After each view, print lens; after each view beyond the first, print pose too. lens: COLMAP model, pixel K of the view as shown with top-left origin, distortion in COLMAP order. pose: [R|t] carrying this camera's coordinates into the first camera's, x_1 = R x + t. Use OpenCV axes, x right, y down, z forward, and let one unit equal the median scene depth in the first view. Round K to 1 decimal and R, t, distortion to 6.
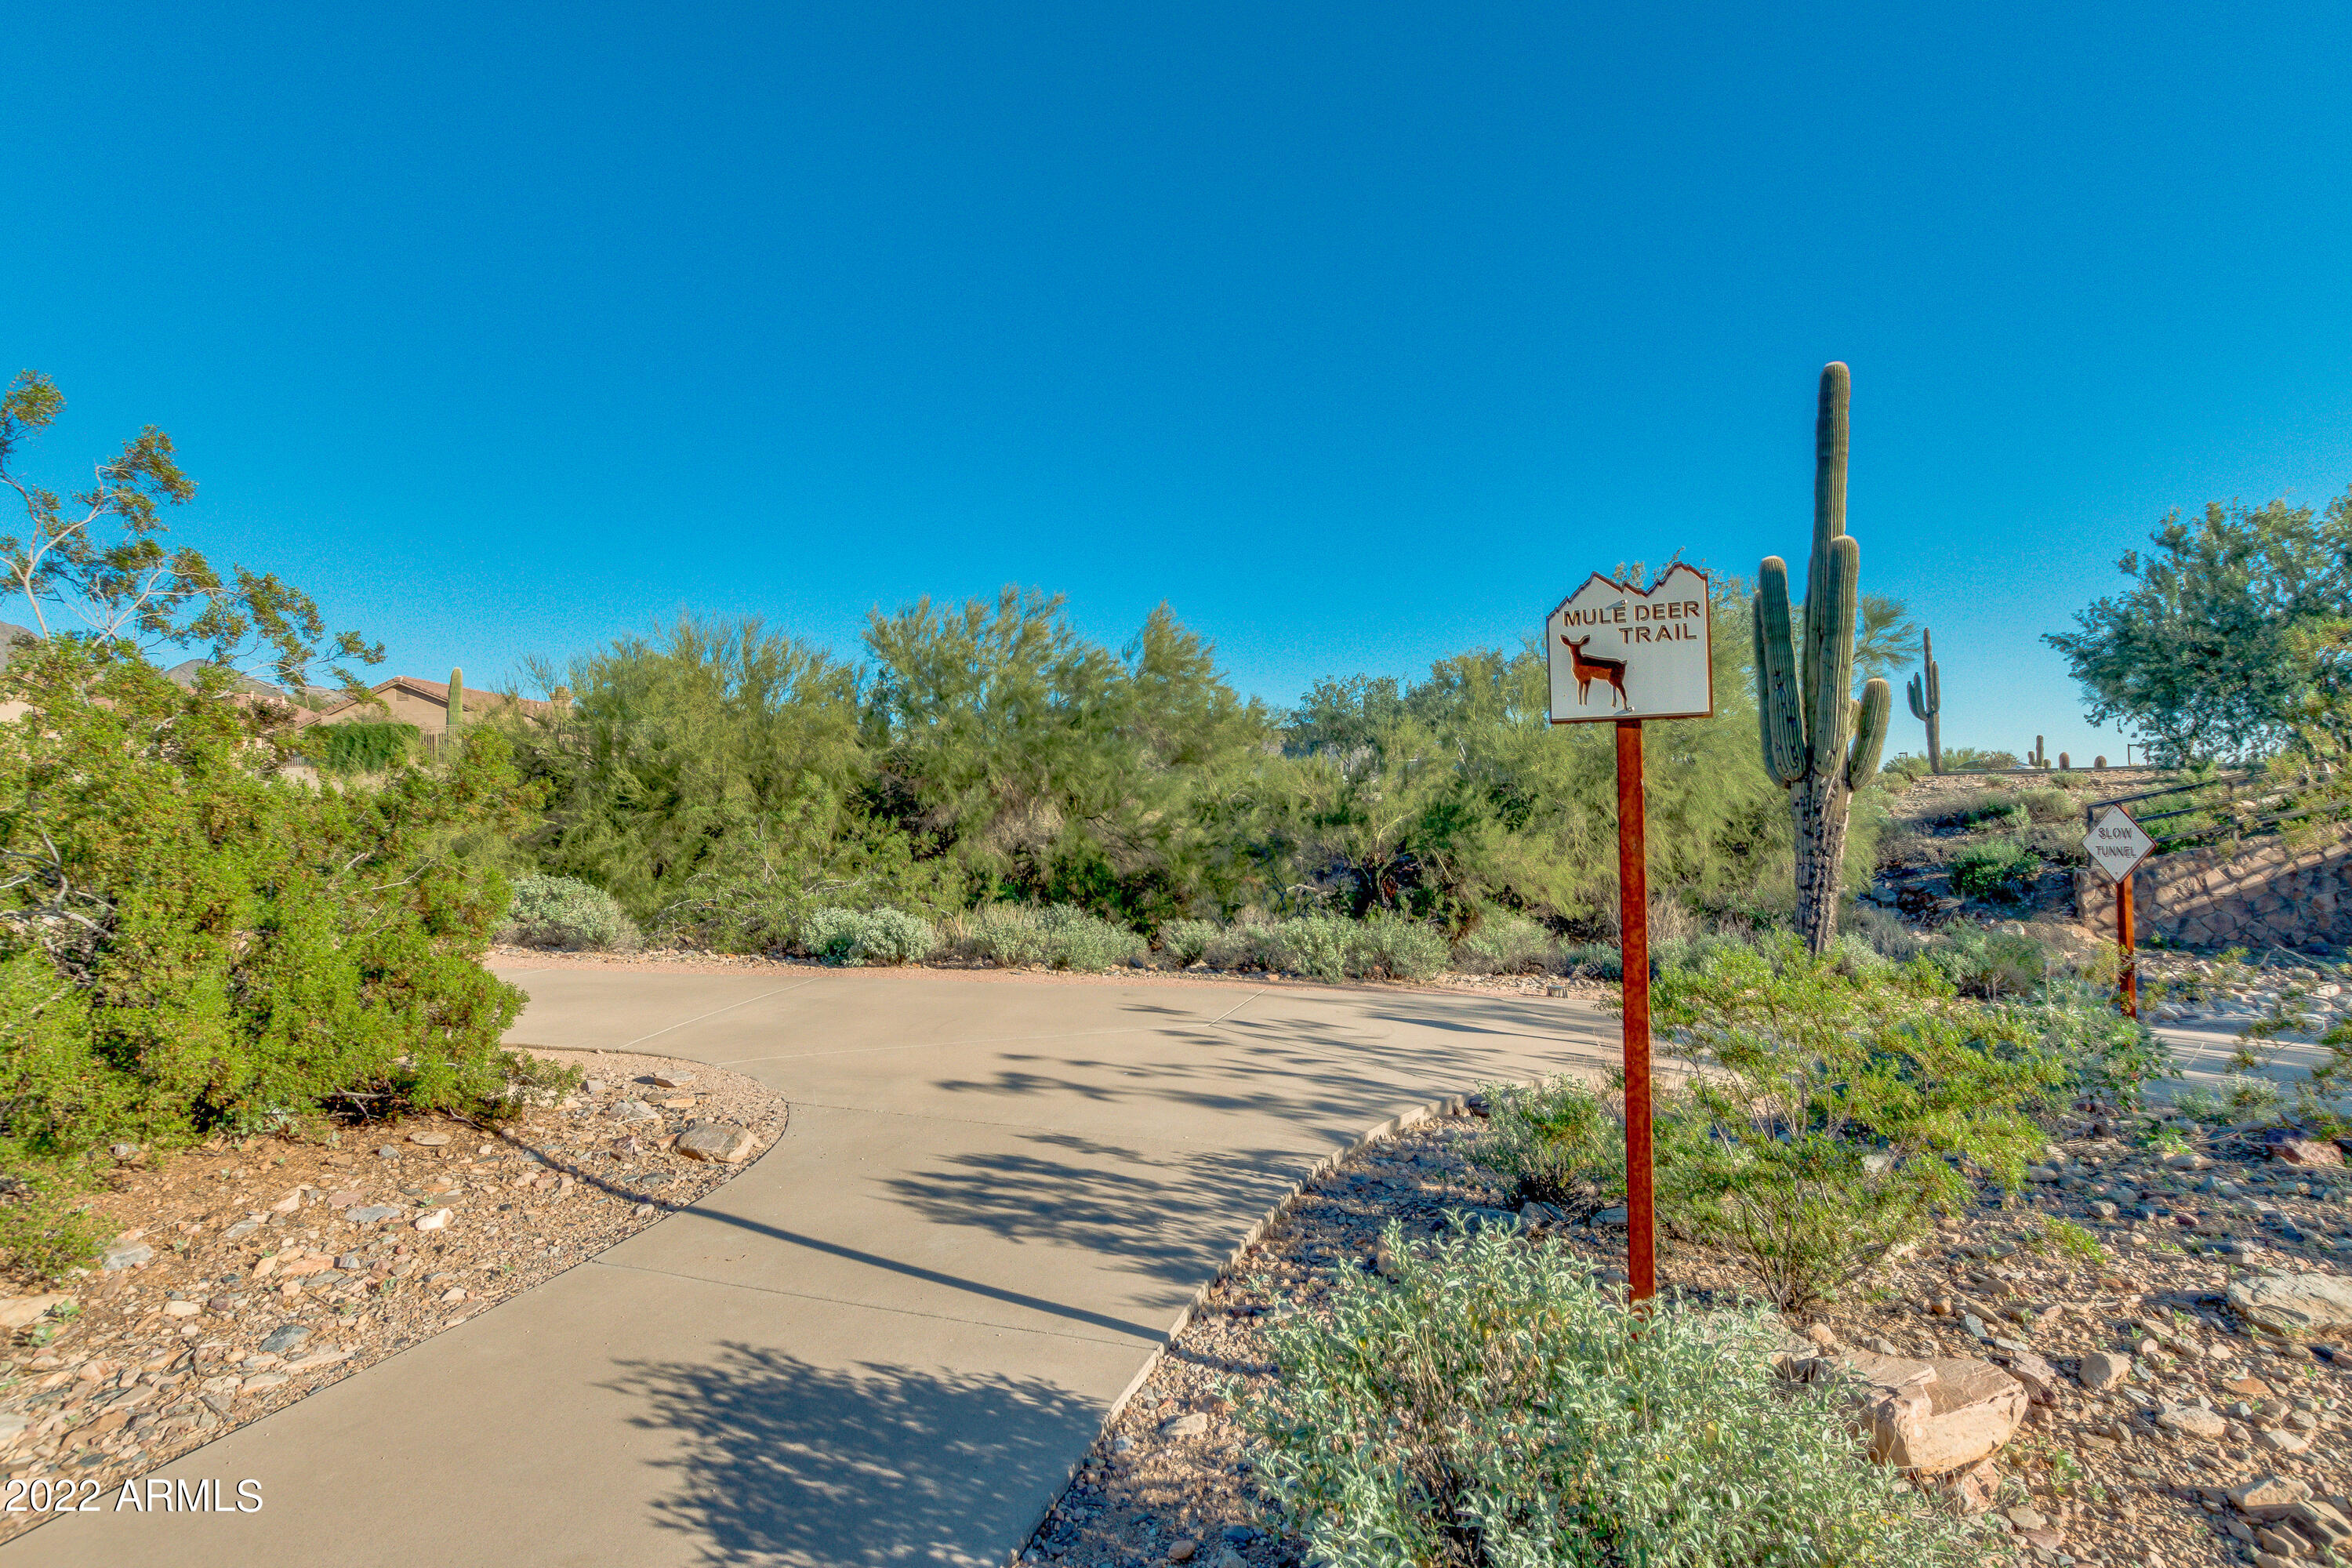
lens RADIAL K [[1094.4, 0, 1194.4], [0, 1094.4, 797.8], [0, 0, 1]] dist [-0.010527, -0.000190]
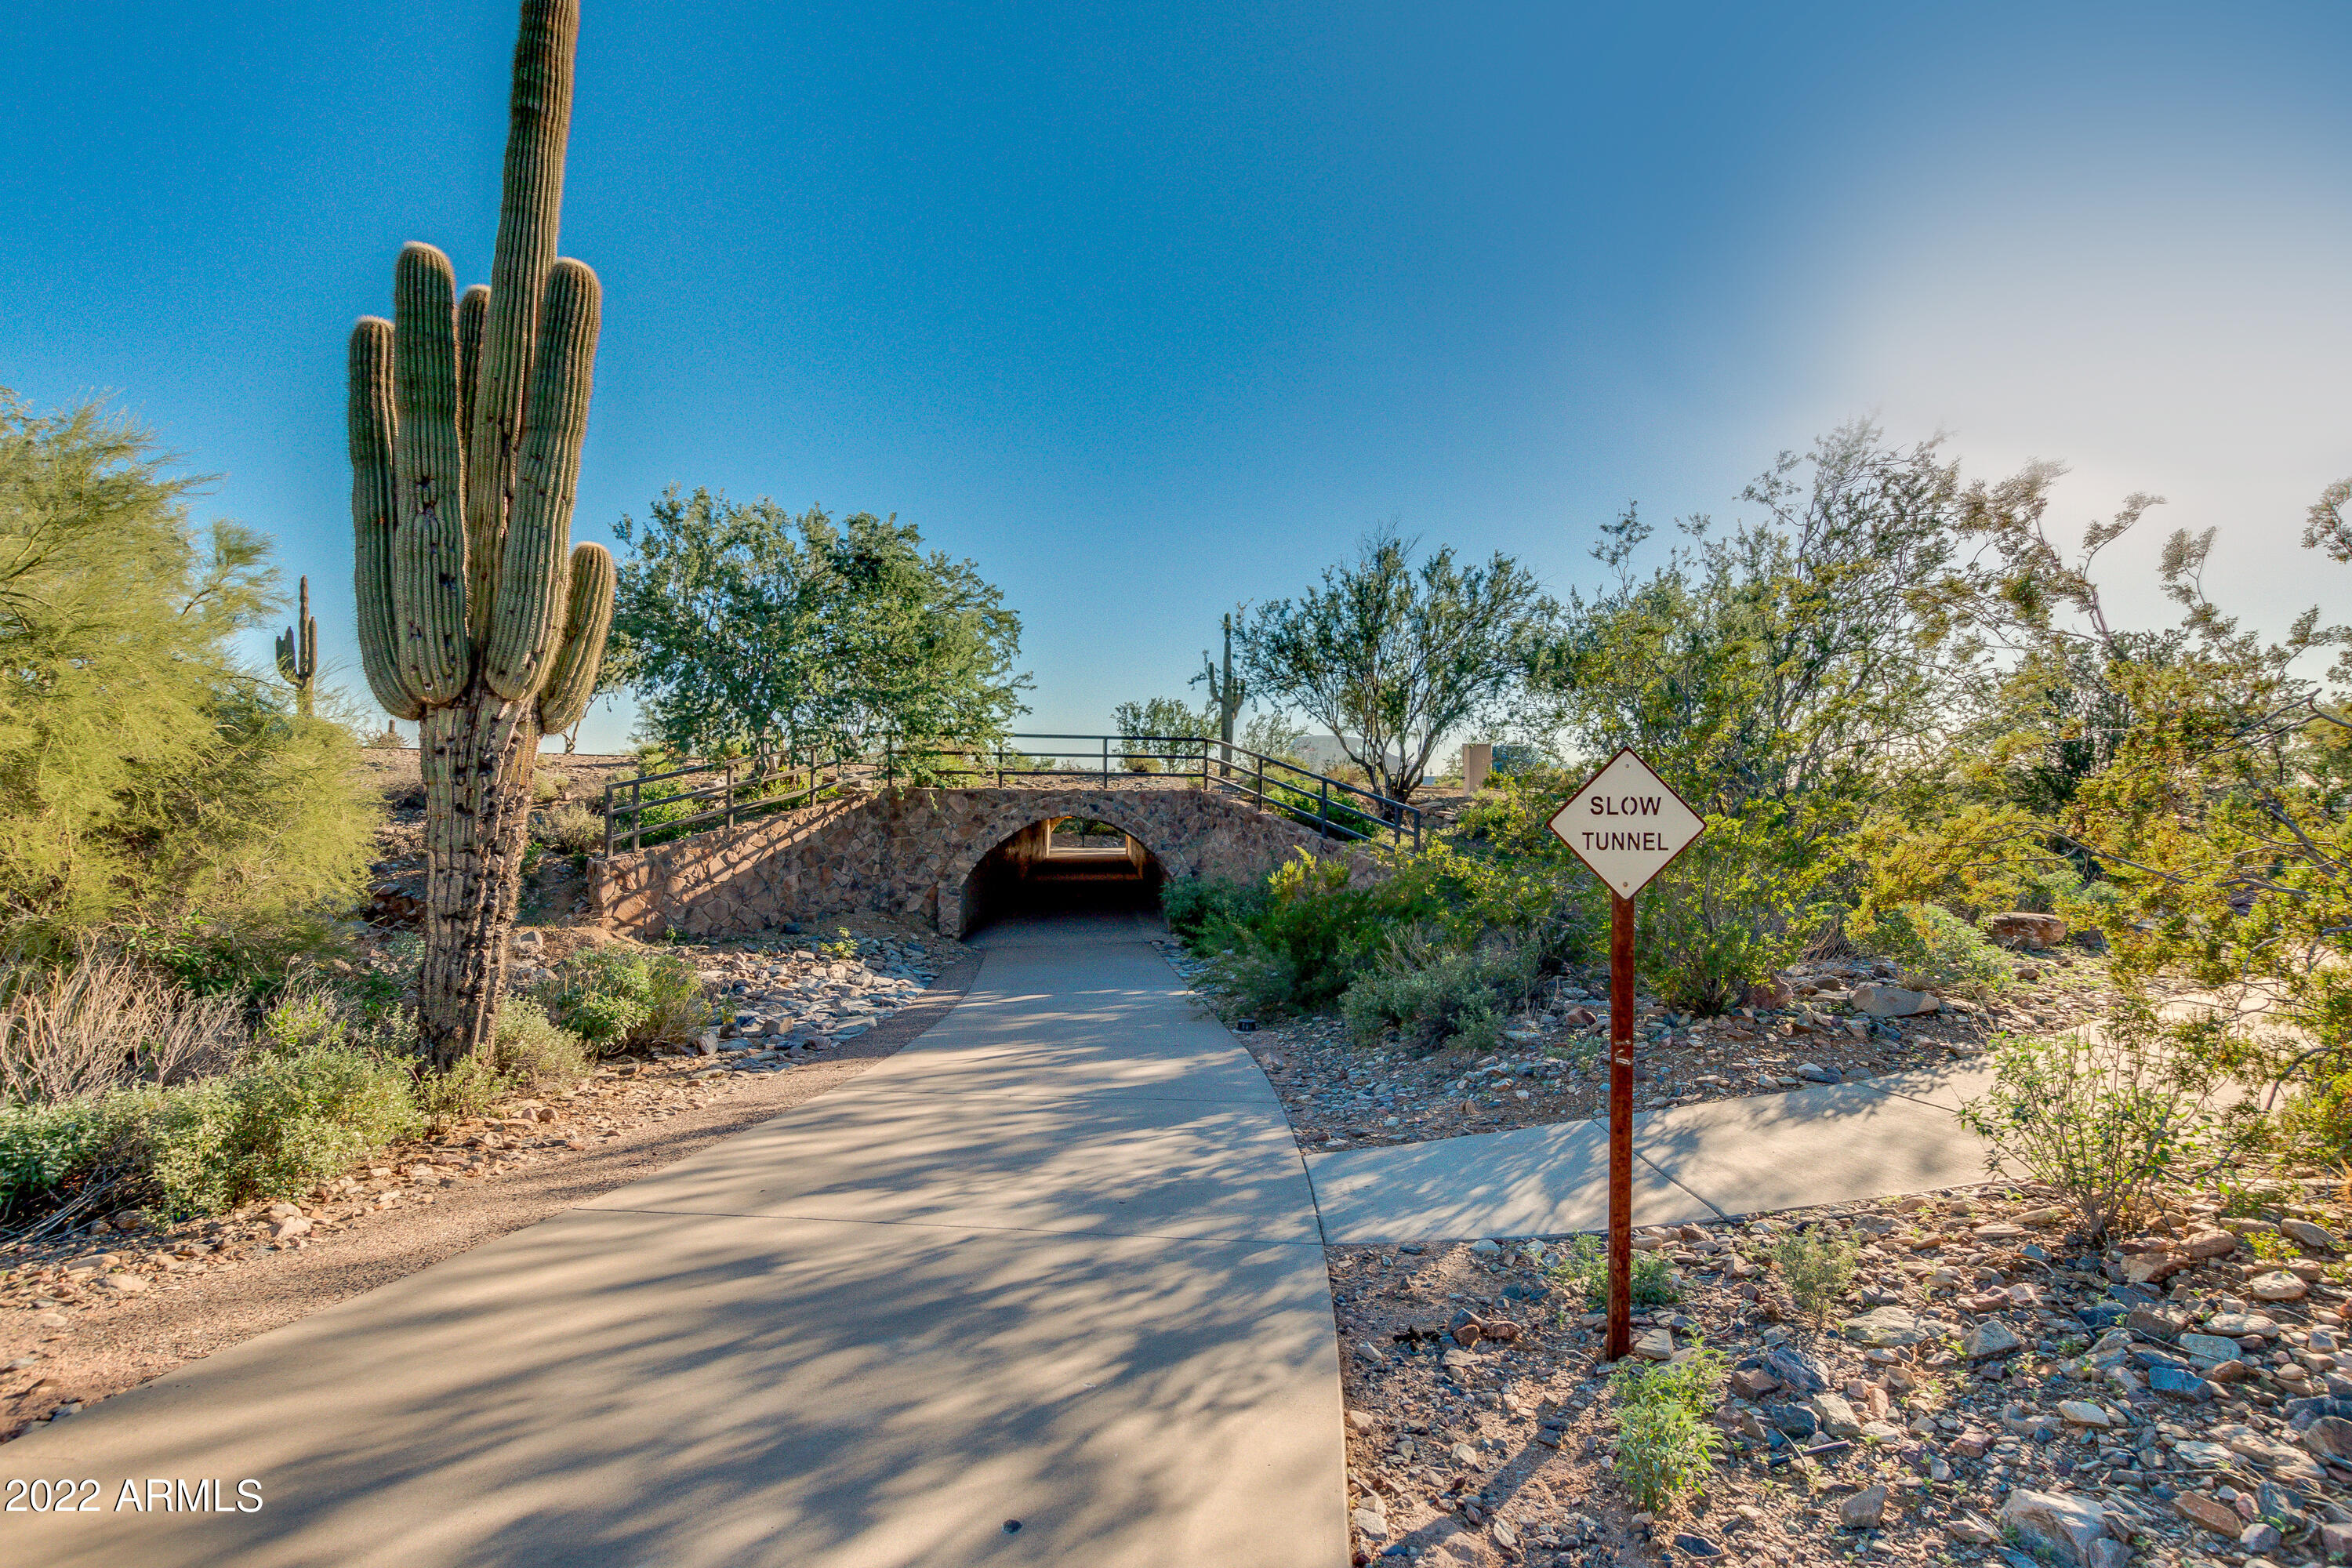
lens RADIAL K [[1094.4, 0, 1194.4], [0, 1094.4, 797.8], [0, 0, 1]] dist [-0.010527, -0.000190]
pose [[0.248625, 0.025002, 0.968277, 0.095907], [-0.036718, 0.999192, -0.016372, 0.014075], [-0.967904, -0.031483, 0.249342, 0.335898]]
